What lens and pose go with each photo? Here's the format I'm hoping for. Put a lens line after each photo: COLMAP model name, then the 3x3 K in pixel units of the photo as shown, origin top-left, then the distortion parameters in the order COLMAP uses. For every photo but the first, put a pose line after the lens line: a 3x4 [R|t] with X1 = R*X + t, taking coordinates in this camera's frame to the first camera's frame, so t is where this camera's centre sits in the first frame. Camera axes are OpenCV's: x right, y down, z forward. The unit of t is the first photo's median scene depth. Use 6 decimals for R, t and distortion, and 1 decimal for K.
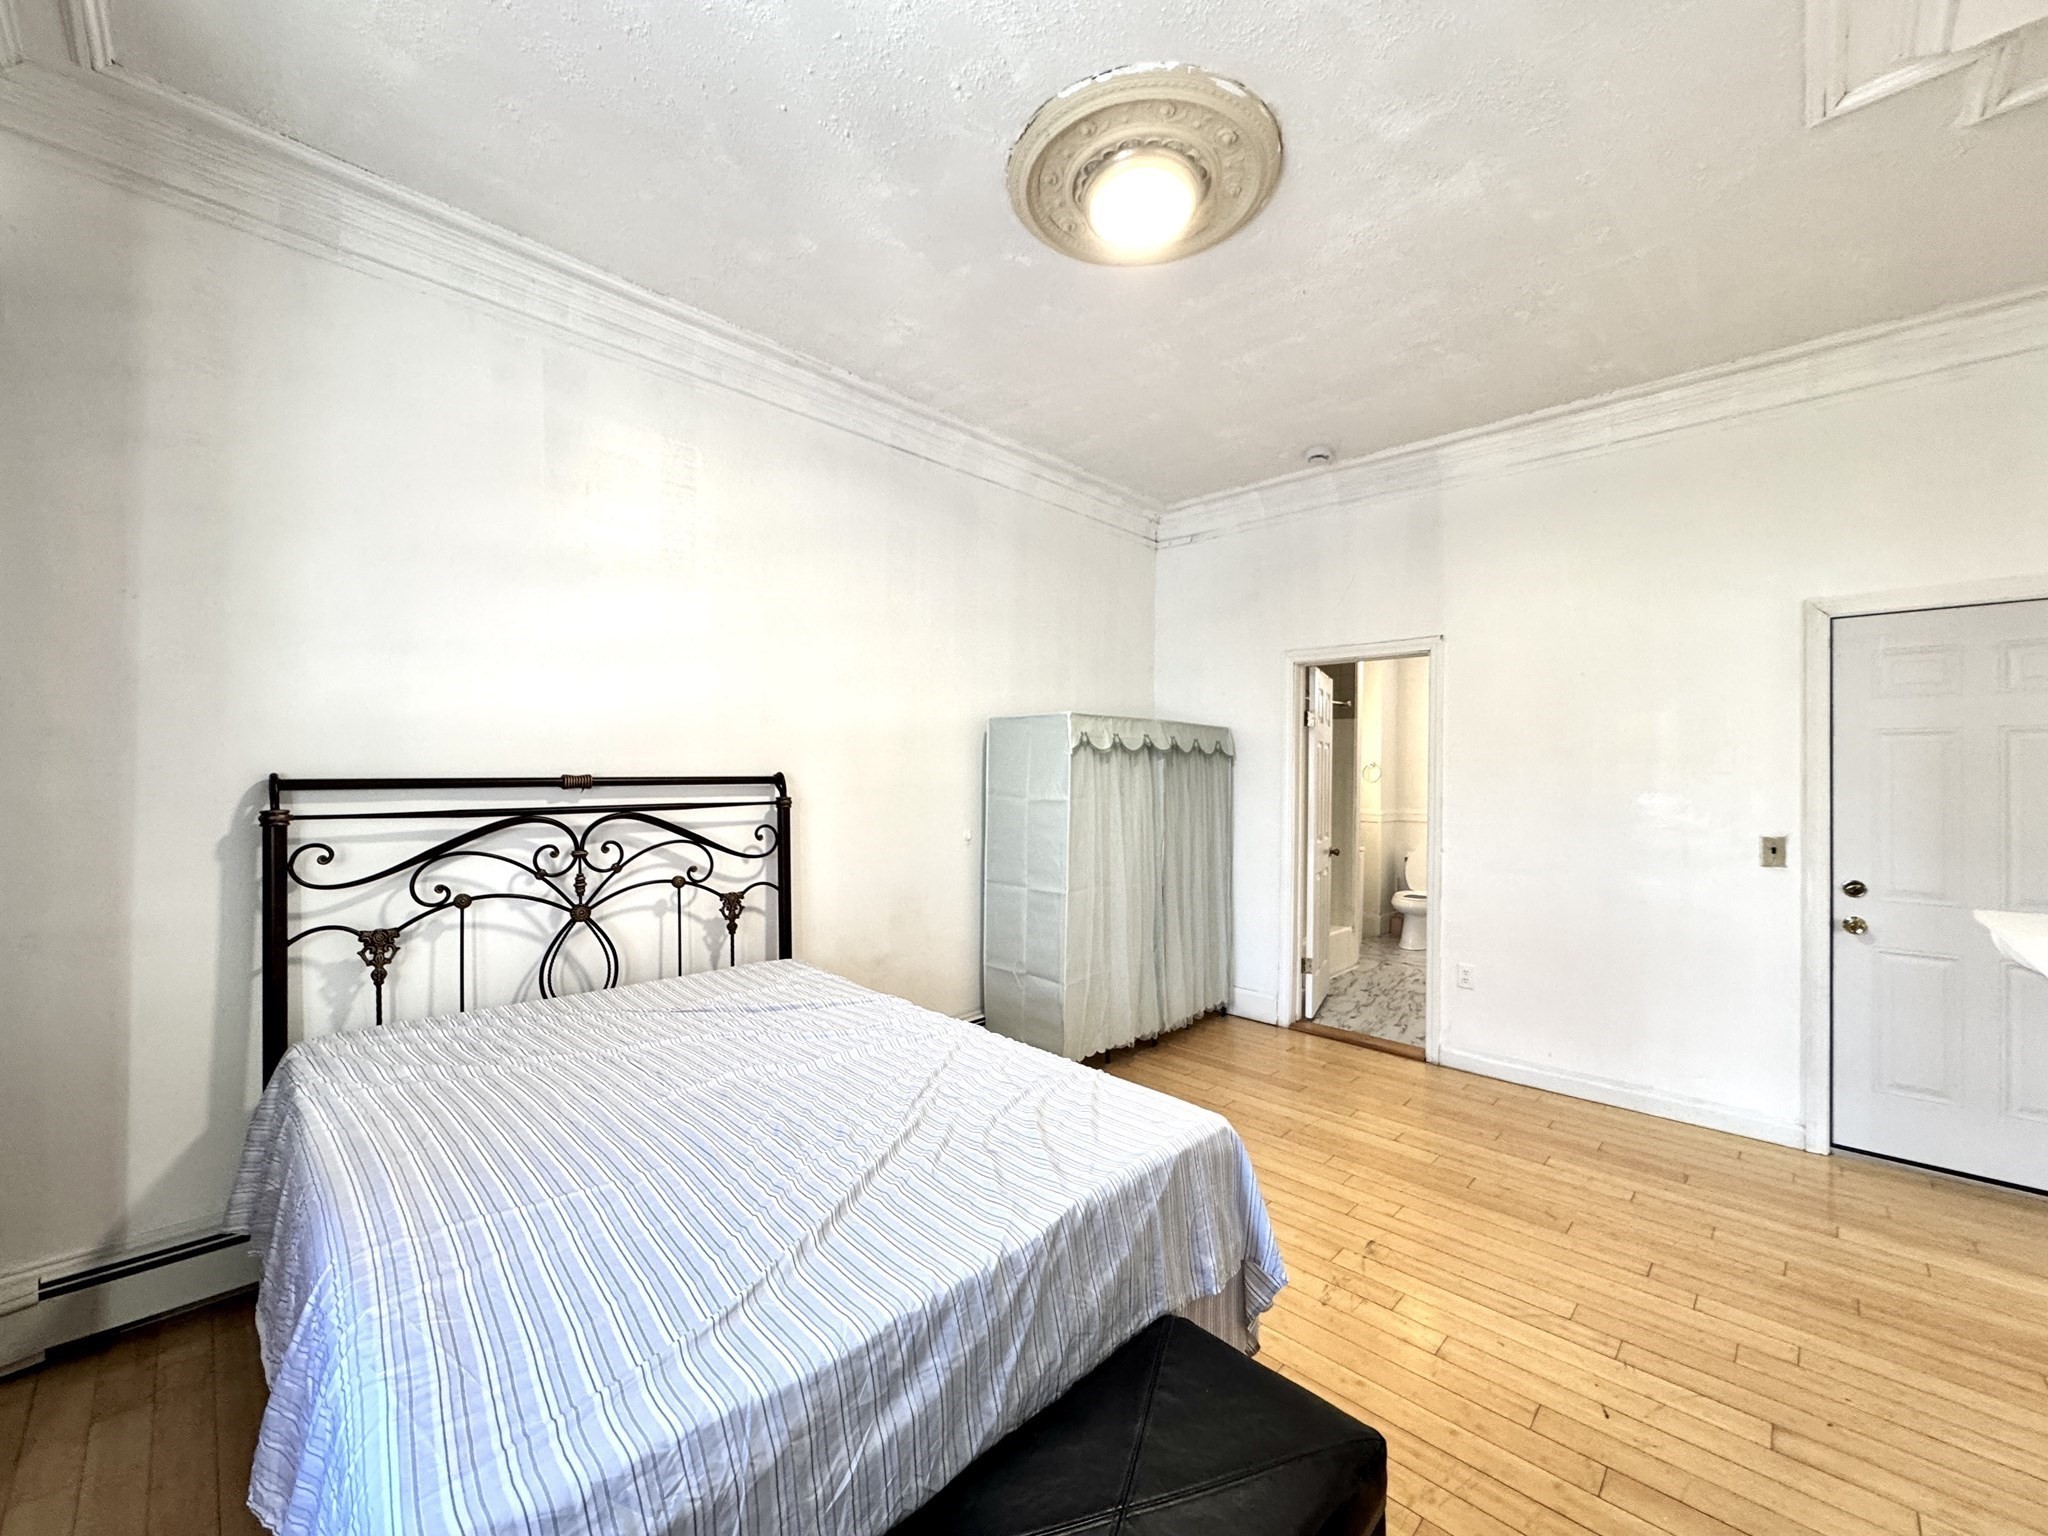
lens RADIAL K [[813.5, 0, 1025.8], [0, 813.5, 768.8], [0, 0, 1]] dist [-0.001205, 0.000130]
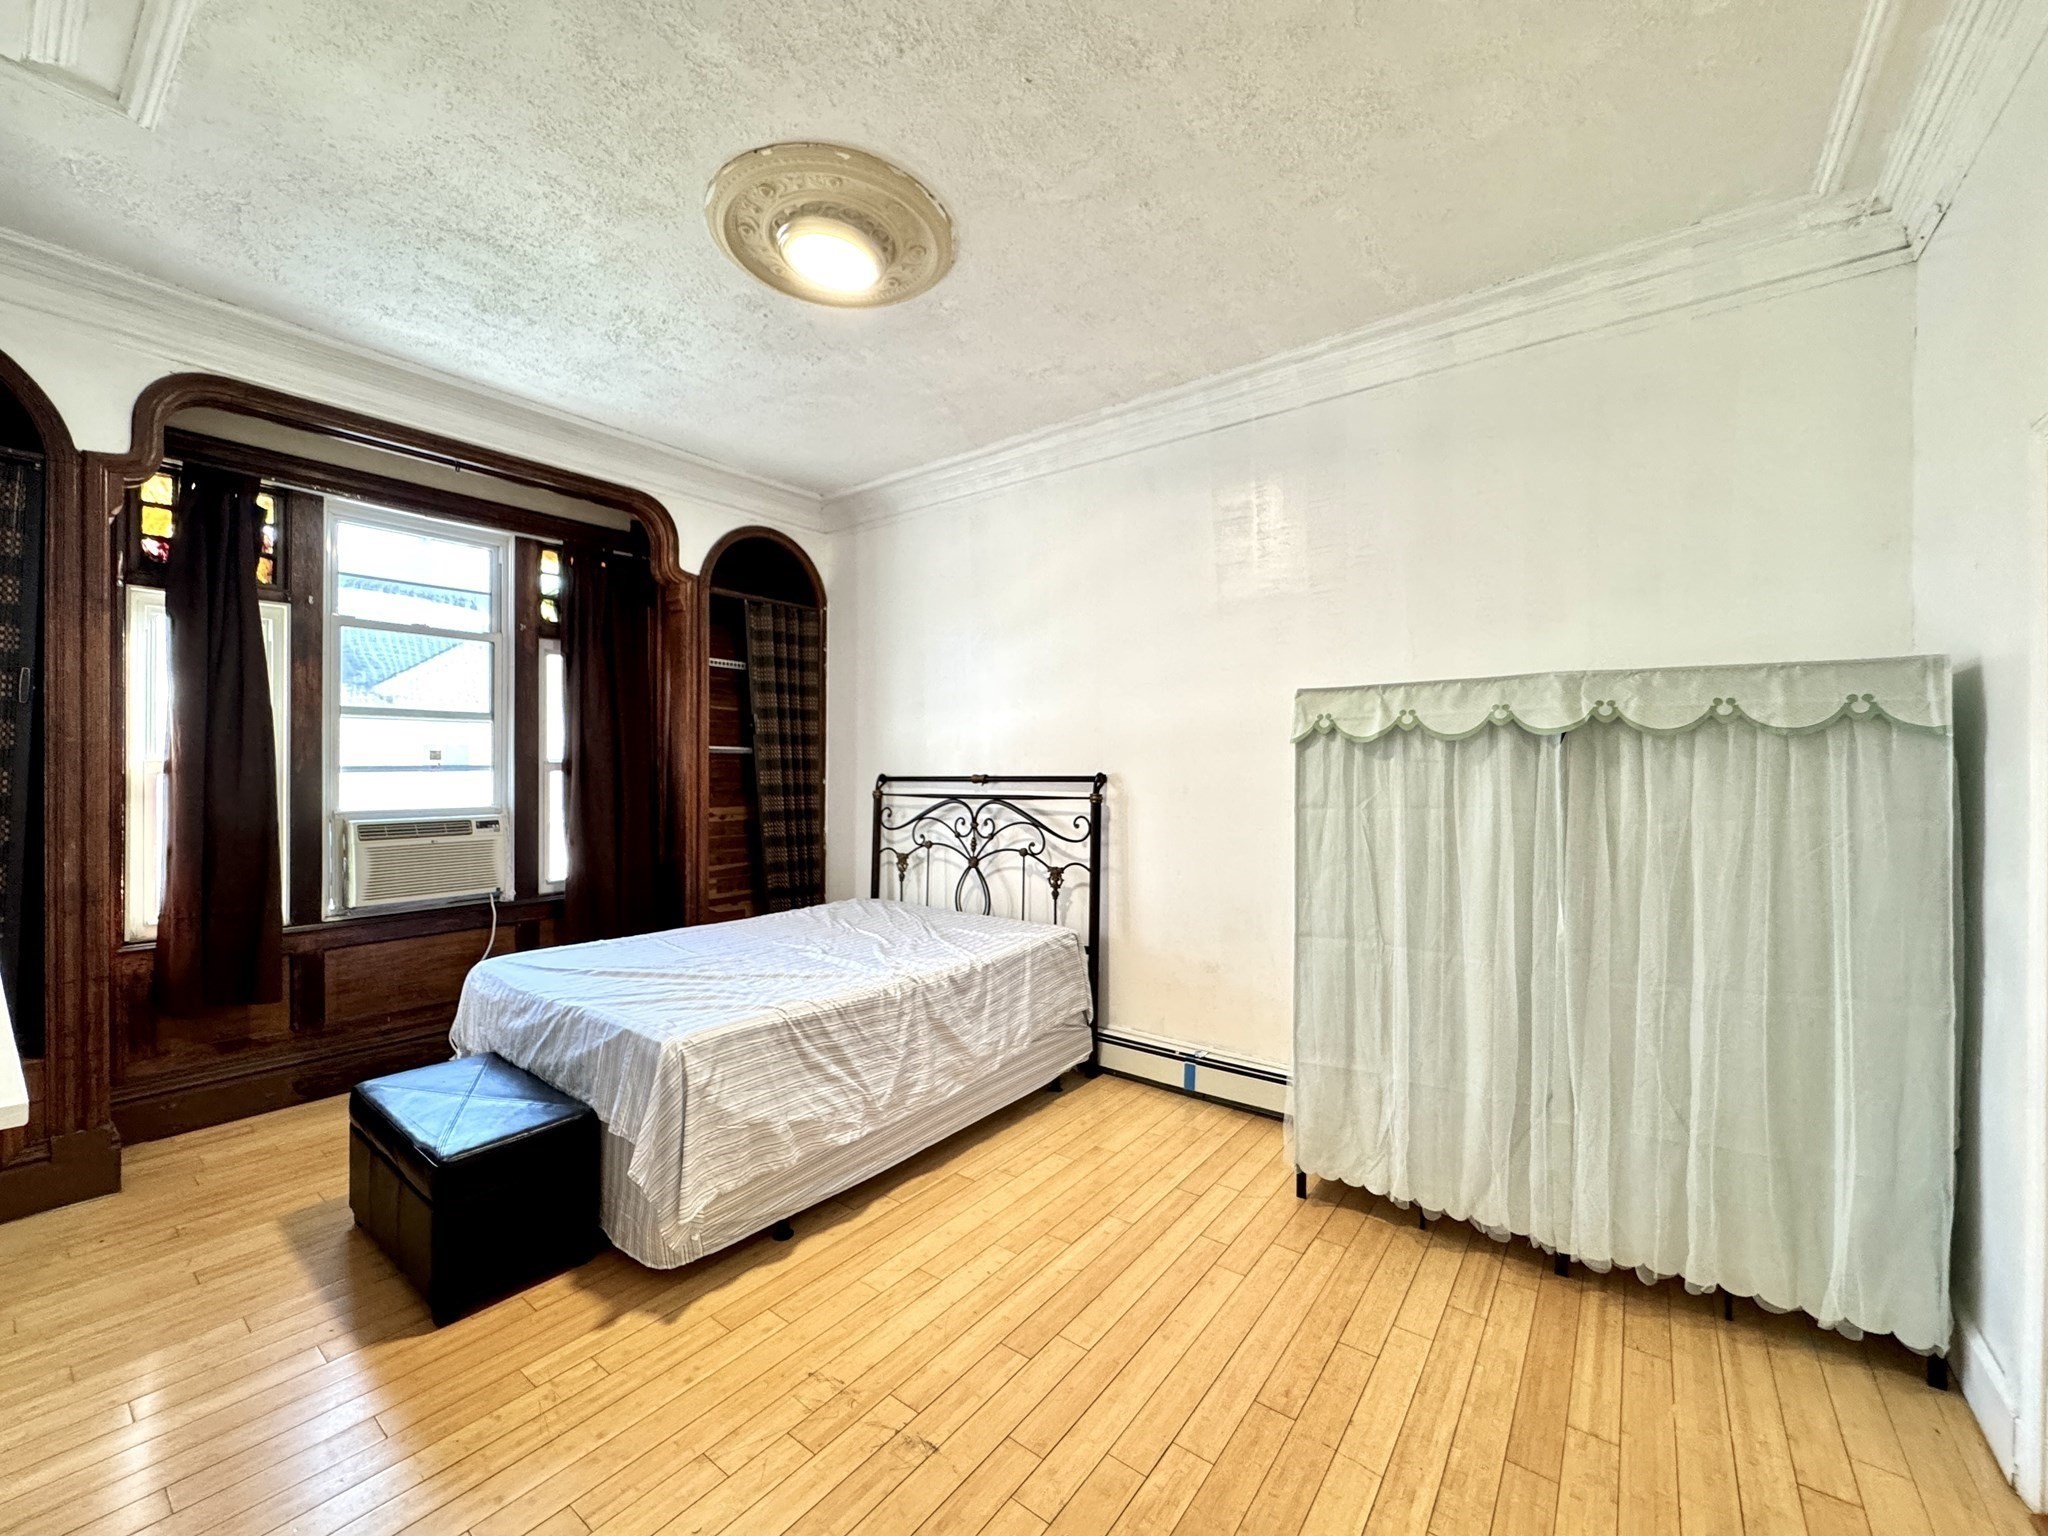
lens RADIAL K [[813.5, 0, 1025.8], [0, 813.5, 768.8], [0, 0, 1]] dist [-0.001205, 0.000130]
pose [[0.125774, -0.006508, -0.992038, 0.967182], [0.003889, 0.999974, -0.006067, 0.006181], [0.992051, -0.003095, 0.125796, 0.851985]]
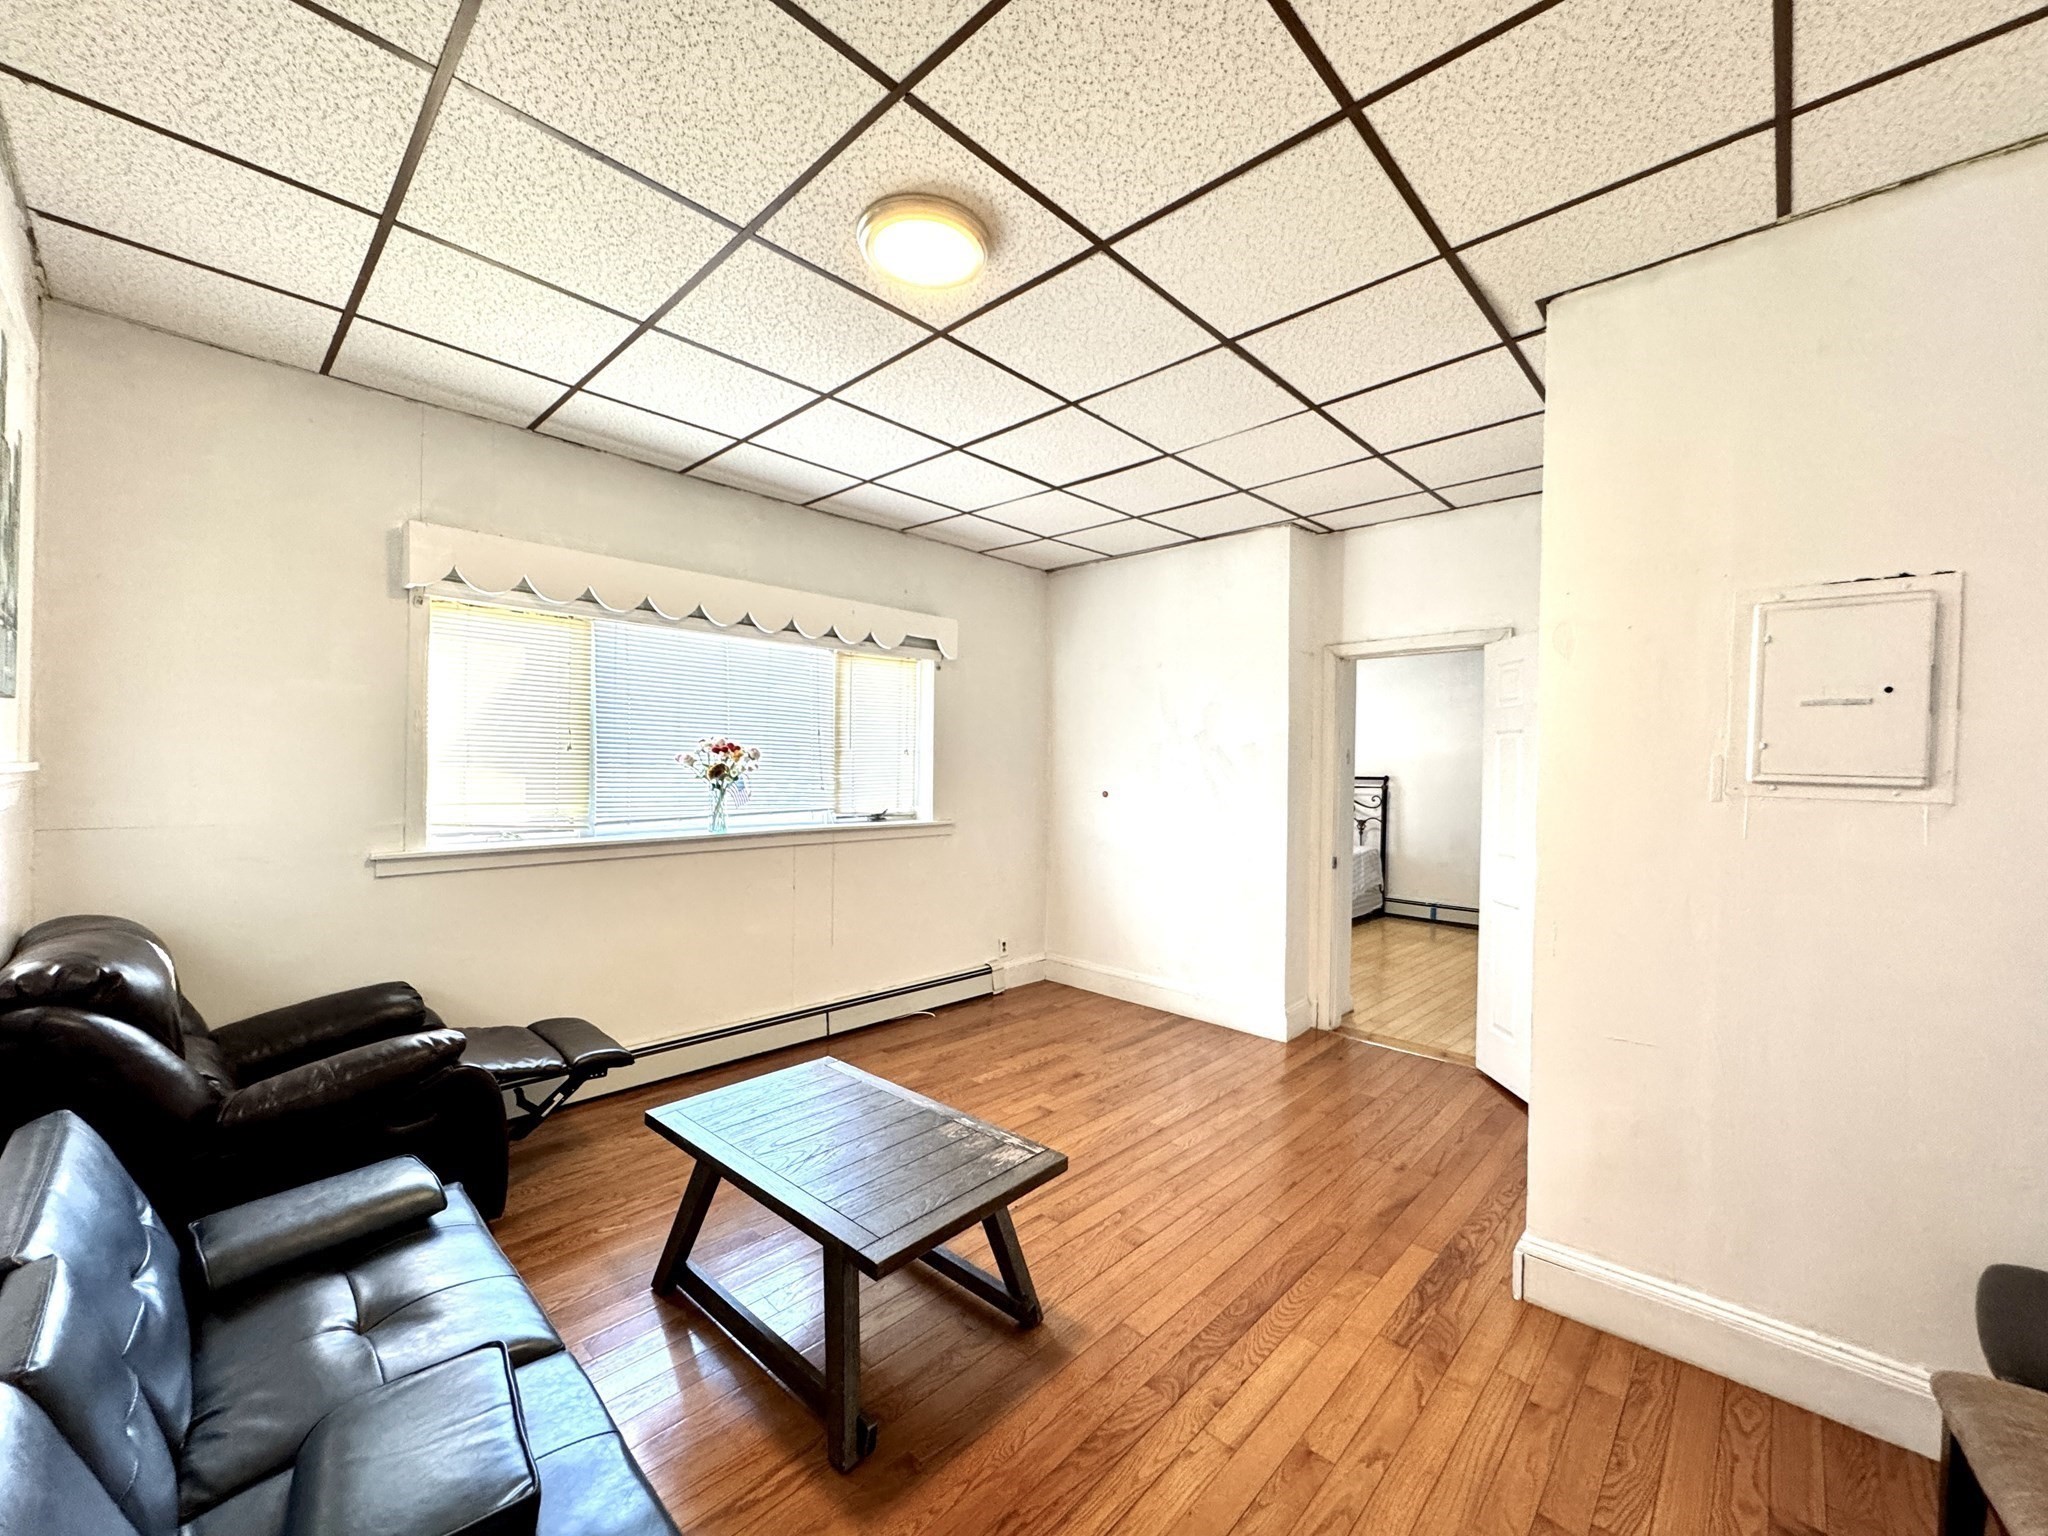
lens RADIAL K [[813.5, 0, 1025.8], [0, 813.5, 768.8], [0, 0, 1]] dist [-0.001205, 0.000130]
pose [[0.014888, -0.002491, -0.999886, 2.492729], [-0.012195, 0.999922, -0.002673, 0.004250], [0.999815, 0.012233, 0.014856, -0.169522]]
